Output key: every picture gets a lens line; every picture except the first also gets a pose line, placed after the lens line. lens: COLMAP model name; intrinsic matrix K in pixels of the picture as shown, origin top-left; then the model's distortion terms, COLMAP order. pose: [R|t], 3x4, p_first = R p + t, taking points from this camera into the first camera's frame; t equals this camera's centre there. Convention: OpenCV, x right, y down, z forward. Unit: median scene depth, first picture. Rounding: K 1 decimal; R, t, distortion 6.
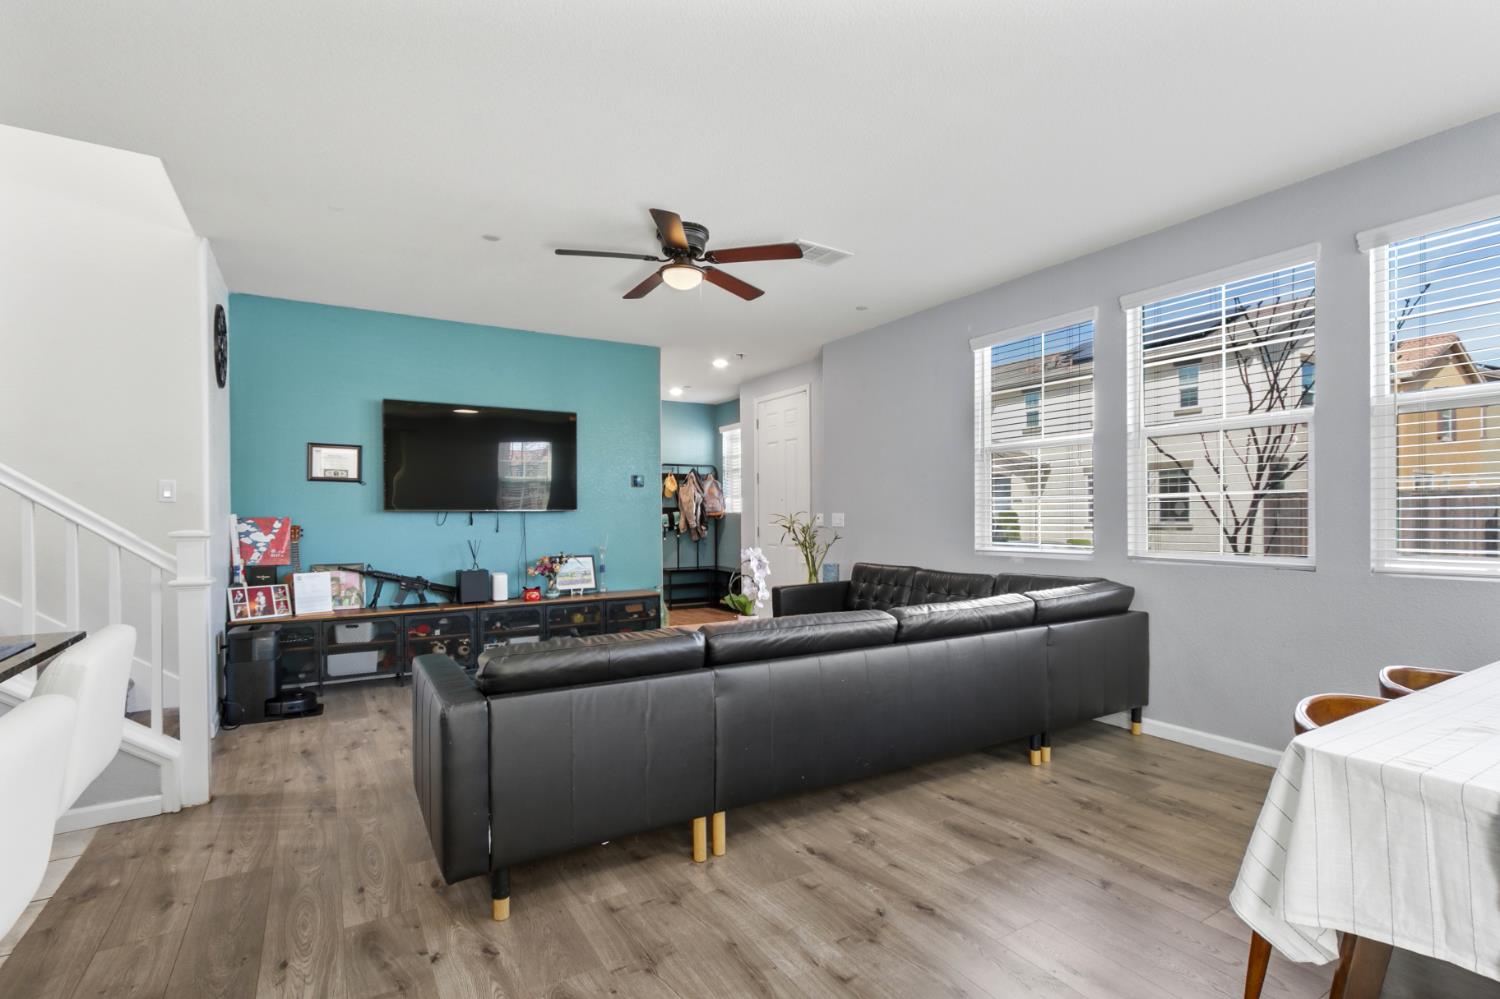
lens RADIAL K [[708.5, 0, 754.2], [0, 708.5, 517.5], [0, 0, 1]] dist [0.001263, 0.000167]
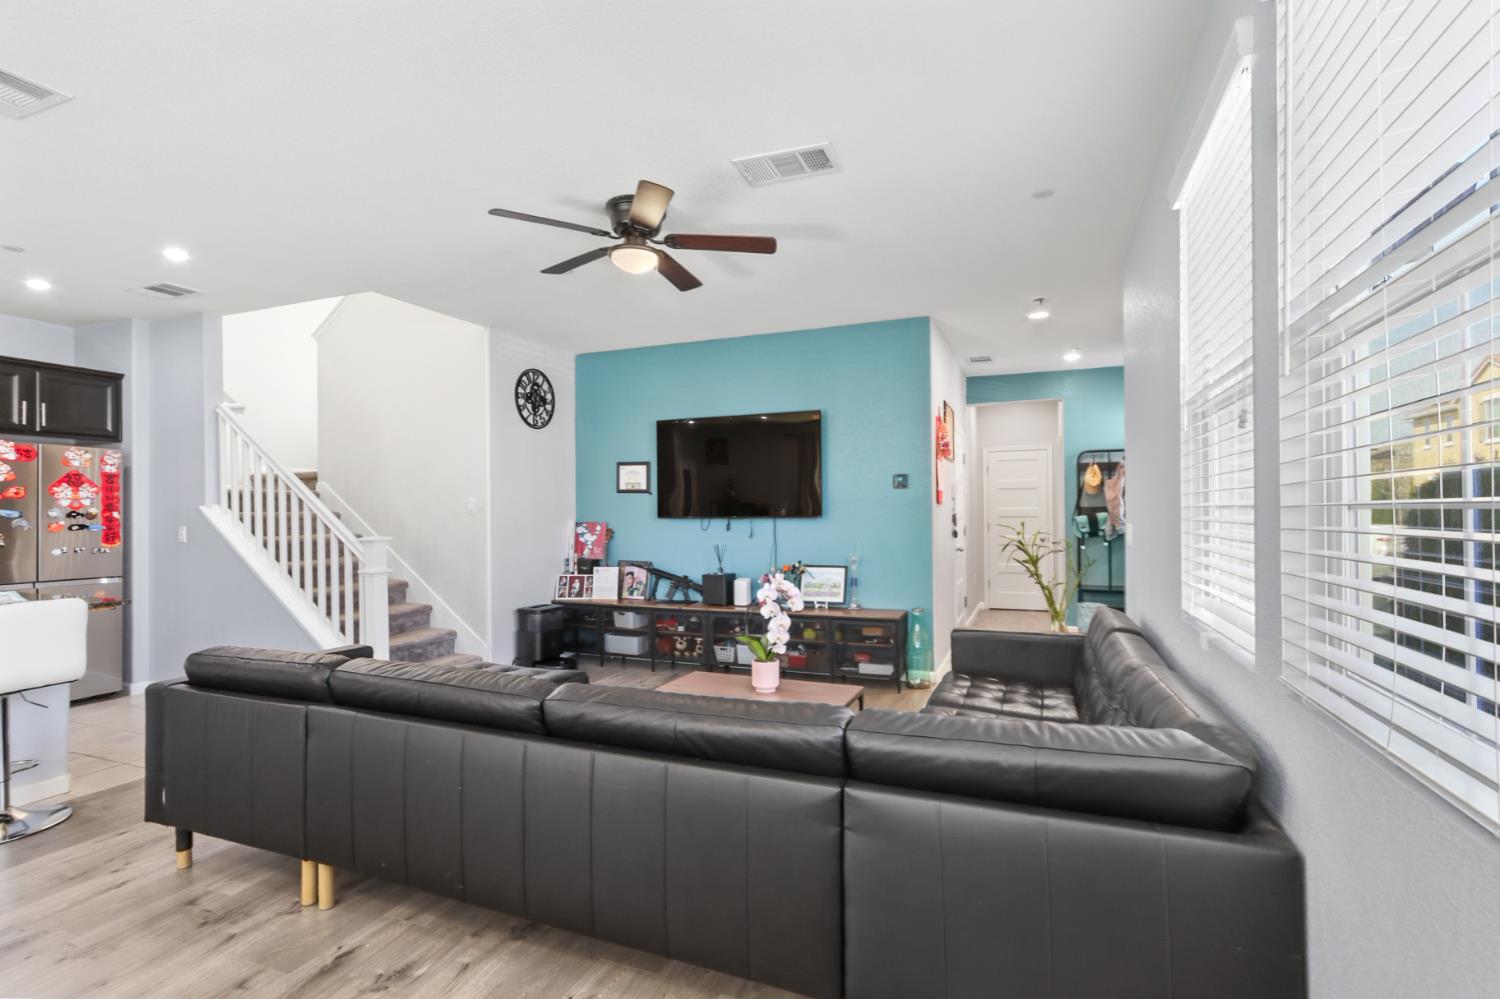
lens RADIAL K [[708.5, 0, 754.2], [0, 708.5, 517.5], [0, 0, 1]] dist [0.001263, 0.000167]
pose [[0.593795, 0.010746, -0.804544, 0.472505], [0.001478, 0.999895, 0.014446, -0.024058], [0.804615, -0.009767, 0.593717, 0.413547]]
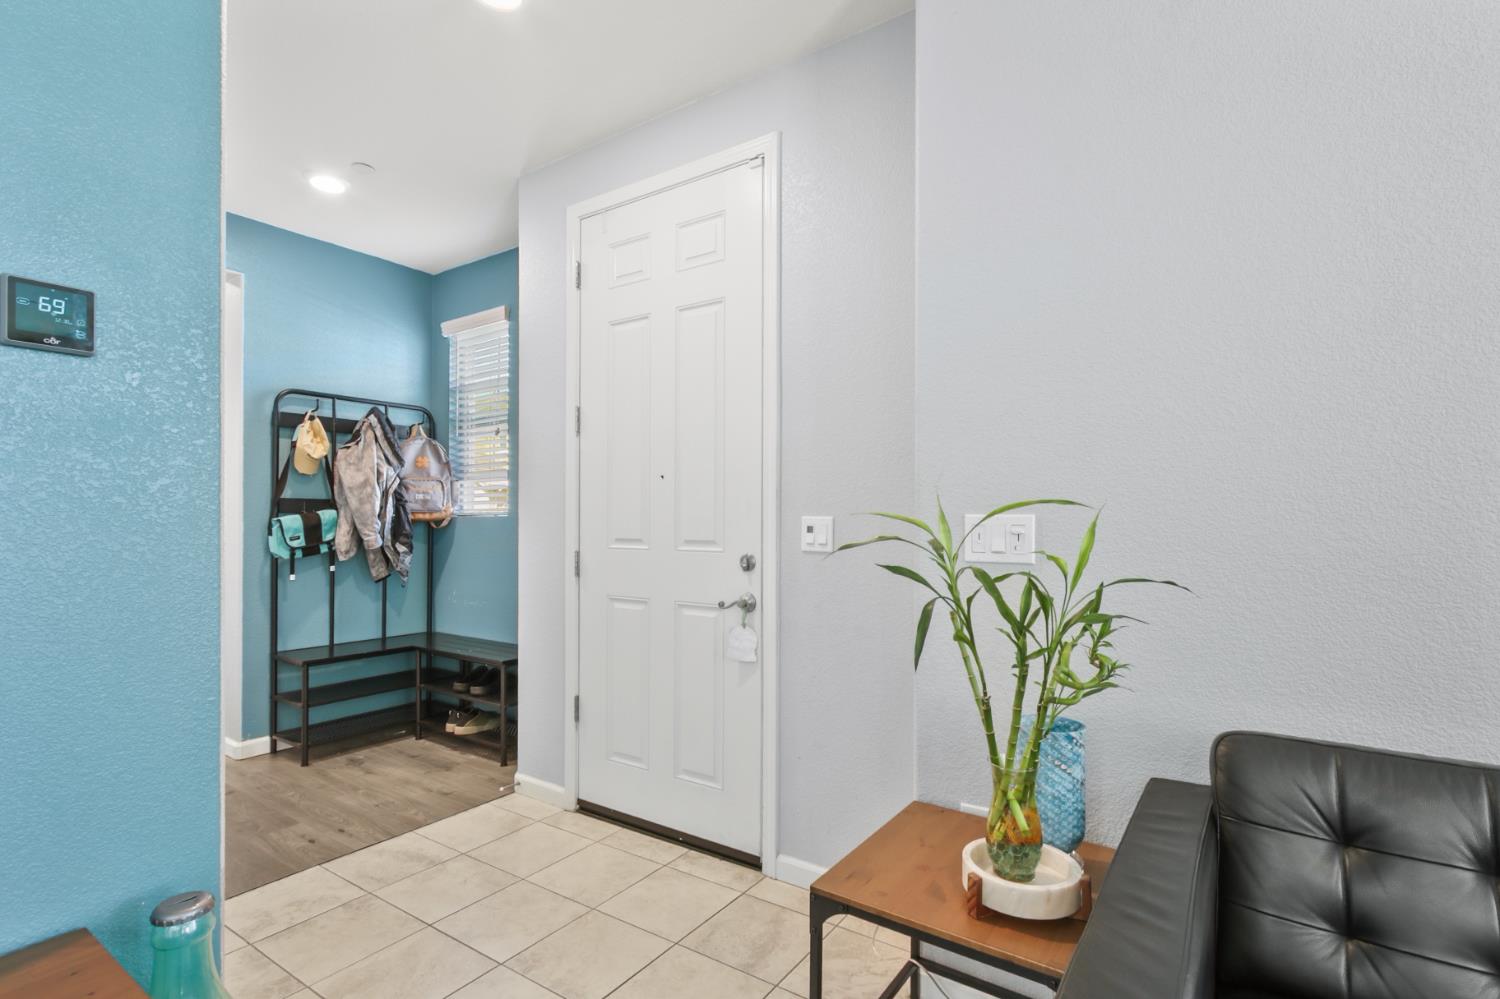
lens RADIAL K [[708.5, 0, 754.2], [0, 708.5, 517.5], [0, 0, 1]] dist [0.001263, 0.000167]
pose [[0.913251, 0.010753, 0.407255, -0.086606], [-0.007422, 0.999925, -0.009758, -0.002412], [-0.407329, 0.005889, 0.913262, 0.884895]]
